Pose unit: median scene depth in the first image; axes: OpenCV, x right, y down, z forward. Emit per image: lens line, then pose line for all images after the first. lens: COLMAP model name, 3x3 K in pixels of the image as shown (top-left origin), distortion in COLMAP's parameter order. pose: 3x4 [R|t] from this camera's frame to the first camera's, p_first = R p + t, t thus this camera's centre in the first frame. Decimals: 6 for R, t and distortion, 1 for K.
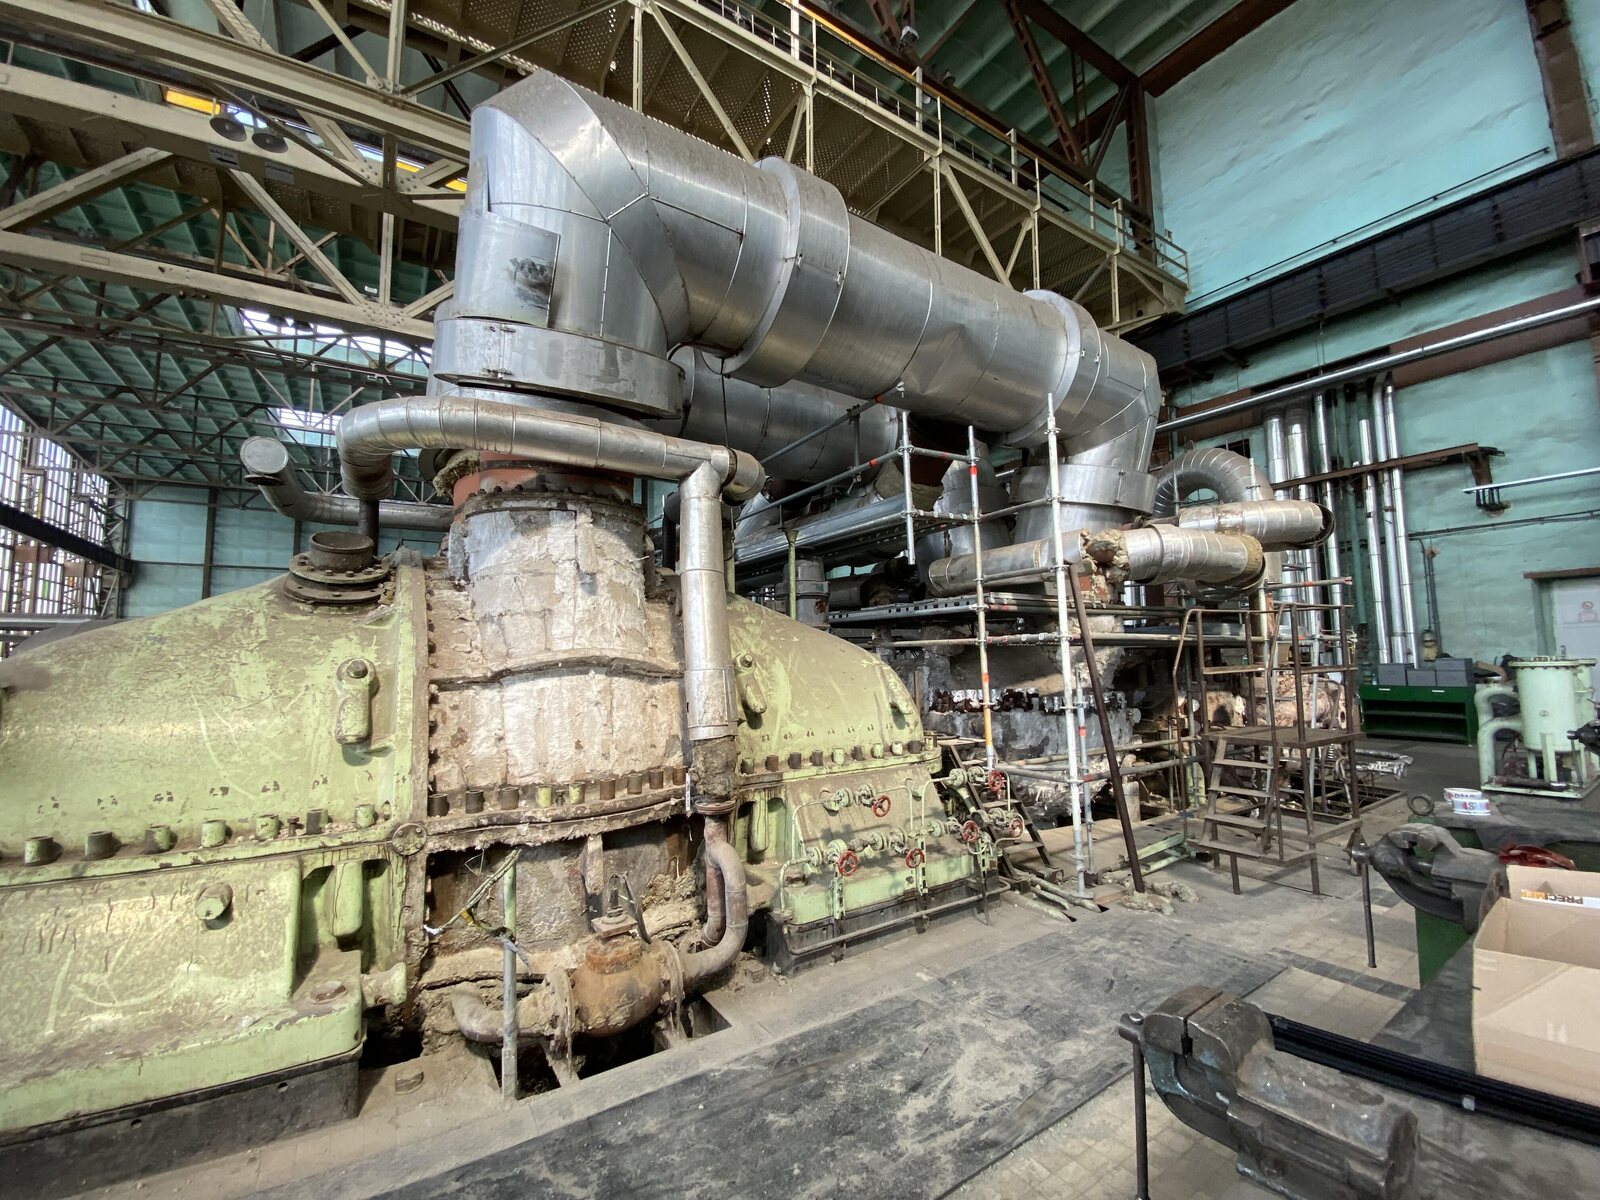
lens RADIAL K [[655.4, 0, 793.8], [0, 655.4, 600.4], [0, 0, 1]] dist [-0.012389, -0.004078]
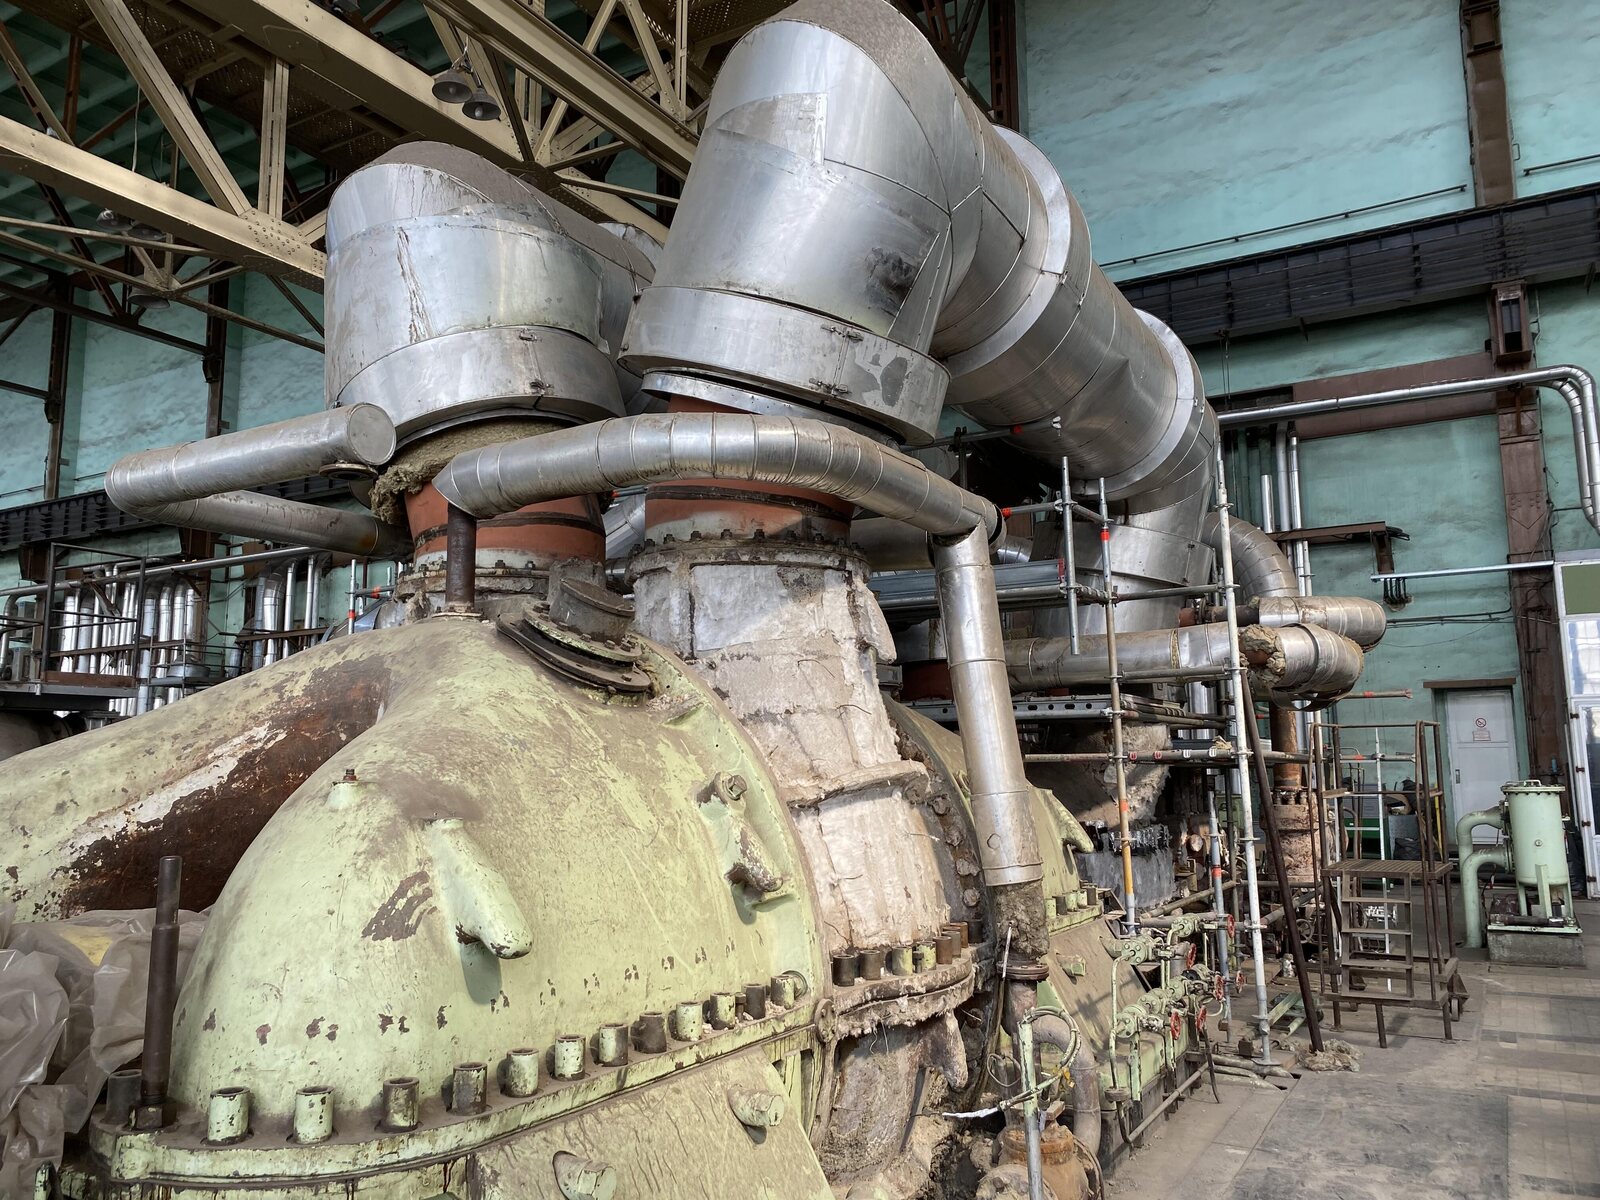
lens RADIAL K [[1218.0, 0, 799.1], [0, 1218.0, 603.0], [0, 0, 1]] dist [0.008304, 0.008009]
pose [[0.892245, 0.066505, 0.446628, -0.468050], [-0.039337, 0.996782, -0.069839, -0.002217], [-0.449835, 0.044744, 0.891990, -0.087297]]
